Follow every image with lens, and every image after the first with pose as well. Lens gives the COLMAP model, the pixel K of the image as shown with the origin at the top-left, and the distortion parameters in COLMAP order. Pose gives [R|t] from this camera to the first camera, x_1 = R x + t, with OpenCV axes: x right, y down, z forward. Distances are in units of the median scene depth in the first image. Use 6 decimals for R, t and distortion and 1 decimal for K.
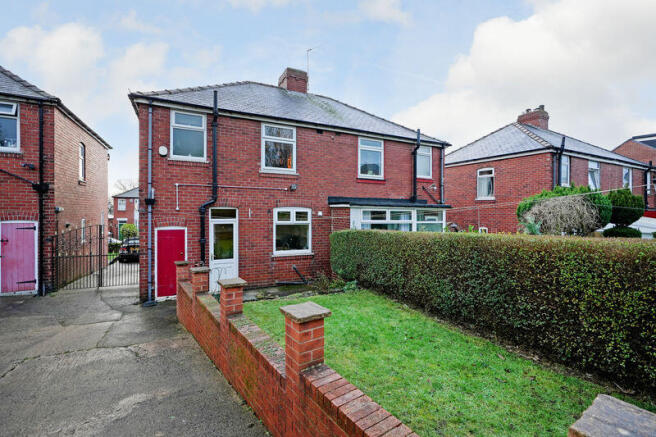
lens RADIAL K [[299.0, 0, 329.0], [0, 299.0, 206.9], [0, 0, 1]] dist [-0.008907, 0.002068]
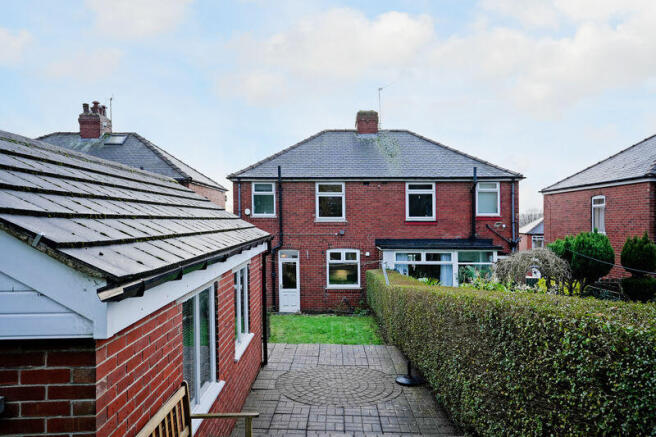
lens RADIAL K [[470.4, 0, 327.2], [0, 470.4, 224.5], [0, 0, 1]] dist [0.030287, -0.001932]
pose [[0.897498, -0.011523, -0.440868, 0.644902], [0.016090, 0.999849, 0.006621, -0.108484], [0.440725, -0.013036, 0.897548, -0.713284]]
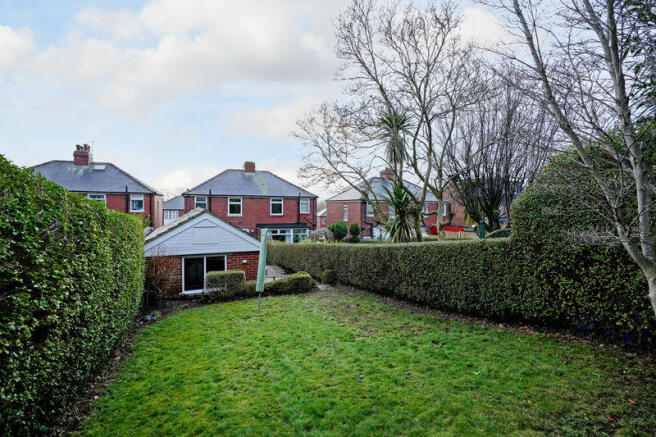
lens RADIAL K [[299.0, 0, 326.1], [0, 299.0, 212.1], [0, 0, 1]] dist [-0.008907, 0.002068]
pose [[0.999248, -0.004170, -0.038545, 0.695269], [0.005061, 0.999722, 0.023030, -0.193654], [0.038439, -0.023208, 0.998991, -1.506371]]
